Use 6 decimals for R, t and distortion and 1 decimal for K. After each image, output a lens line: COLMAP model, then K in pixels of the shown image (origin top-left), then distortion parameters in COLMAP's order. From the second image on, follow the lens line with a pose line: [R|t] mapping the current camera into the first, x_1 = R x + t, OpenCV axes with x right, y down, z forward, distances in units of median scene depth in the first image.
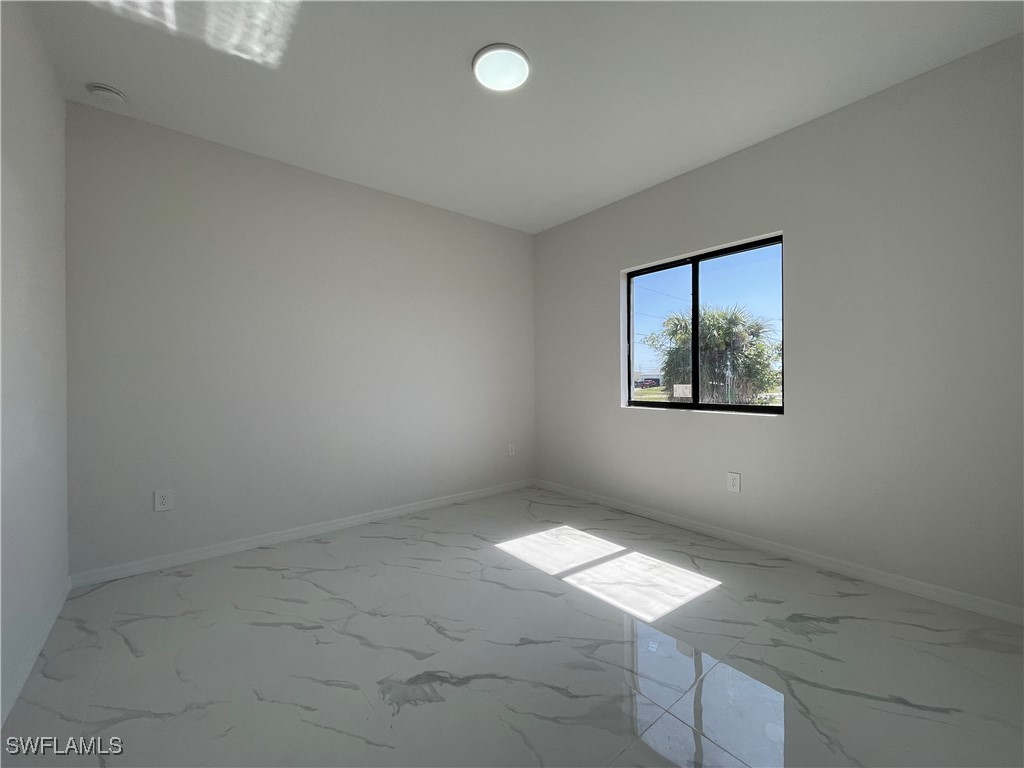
lens RADIAL K [[414.9, 0, 514.0], [0, 414.9, 383.3], [0, 0, 1]] dist [-0.002173, 0.001174]
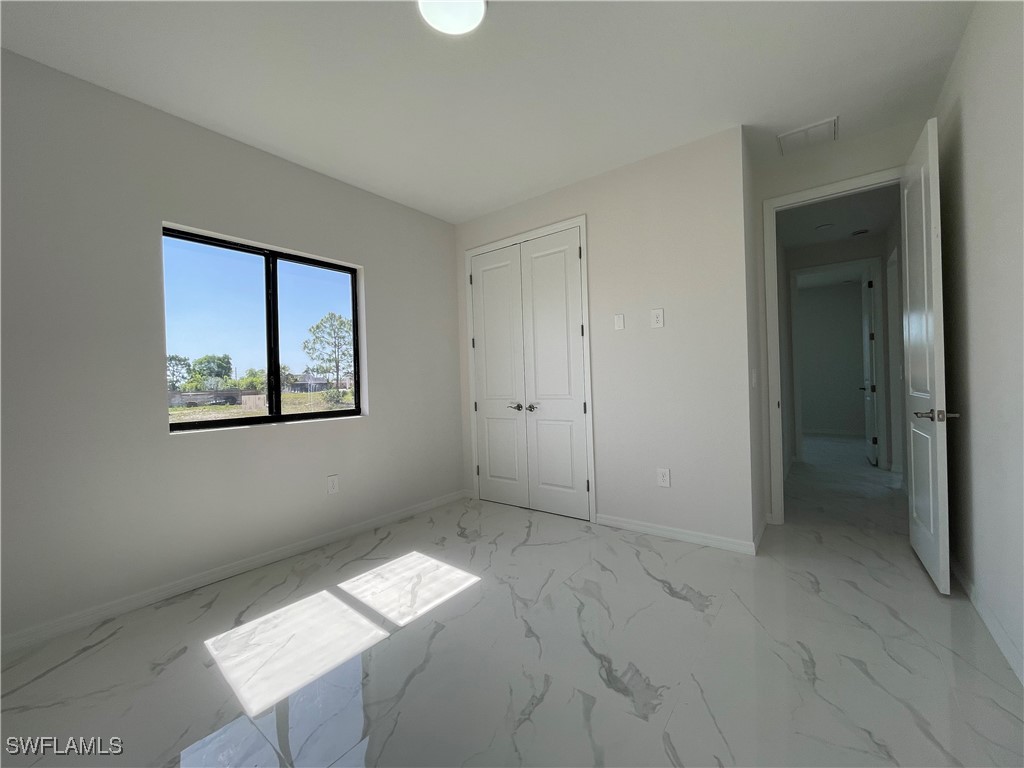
lens RADIAL K [[414.9, 0, 514.1], [0, 414.9, 381.3], [0, 0, 1]] dist [-0.002173, 0.001174]
pose [[-0.235582, 0.014613, 0.971745, -0.701332], [0.035737, 0.999341, -0.006364, -0.001768], [-0.971197, 0.033228, -0.235949, 0.904591]]
